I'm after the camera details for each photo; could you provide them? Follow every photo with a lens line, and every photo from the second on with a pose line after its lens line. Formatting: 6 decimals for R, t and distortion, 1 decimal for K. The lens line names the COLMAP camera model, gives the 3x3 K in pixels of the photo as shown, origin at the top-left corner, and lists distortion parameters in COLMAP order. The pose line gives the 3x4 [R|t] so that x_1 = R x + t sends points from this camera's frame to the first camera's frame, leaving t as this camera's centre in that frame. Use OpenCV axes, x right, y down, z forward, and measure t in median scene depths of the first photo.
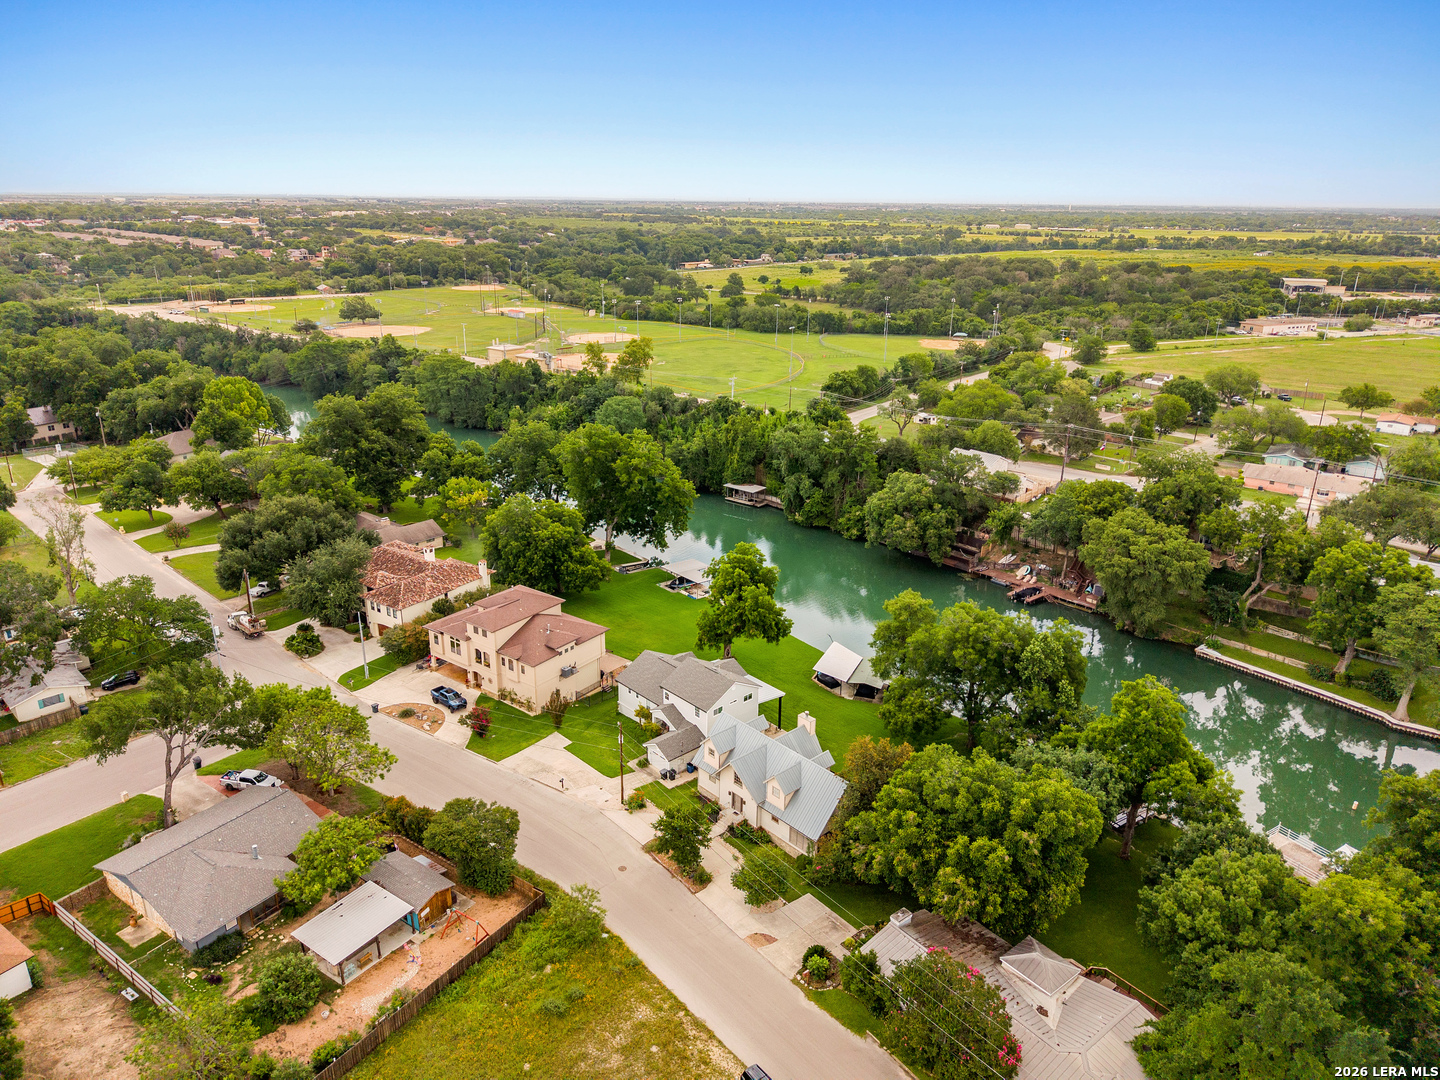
lens RADIAL K [[940.9, 0, 704.3], [0, 940.9, 594.0], [0, 0, 1]] dist [0.059548, -0.057366]
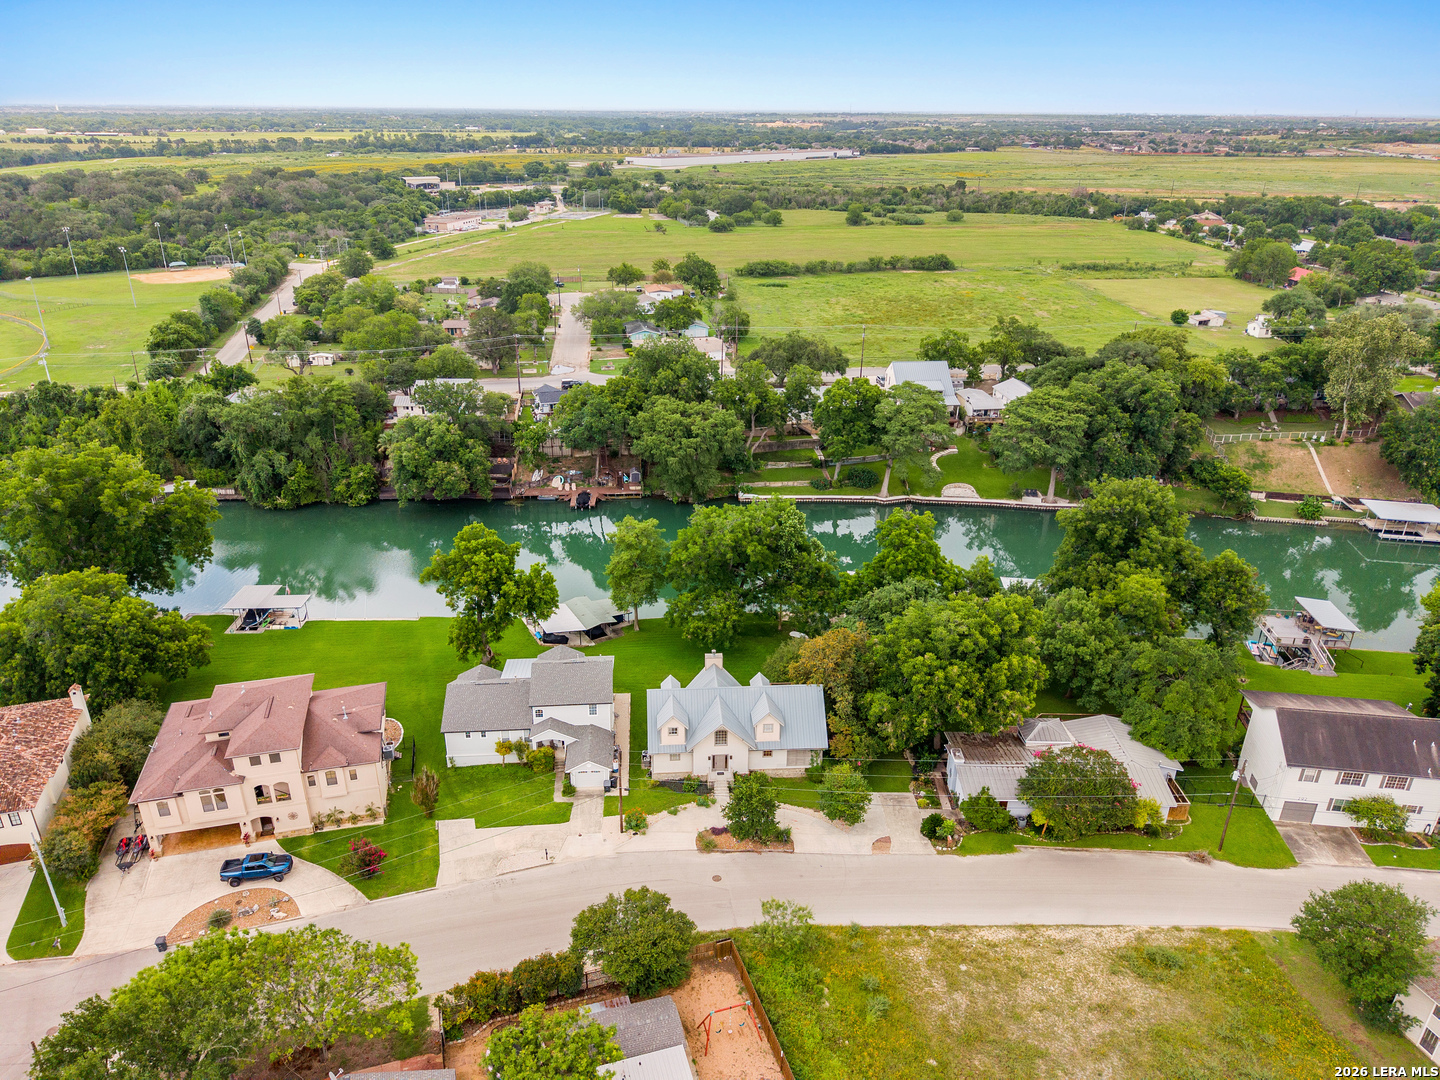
lens RADIAL K [[940.9, 0, 704.3], [0, 940.9, 594.0], [0, 0, 1]] dist [0.059548, -0.057366]
pose [[0.620034, -0.366111, 0.693917, -0.397258], [0.304401, 0.927423, 0.217318, -0.105015], [-0.723117, 0.076485, 0.686478, 0.229502]]
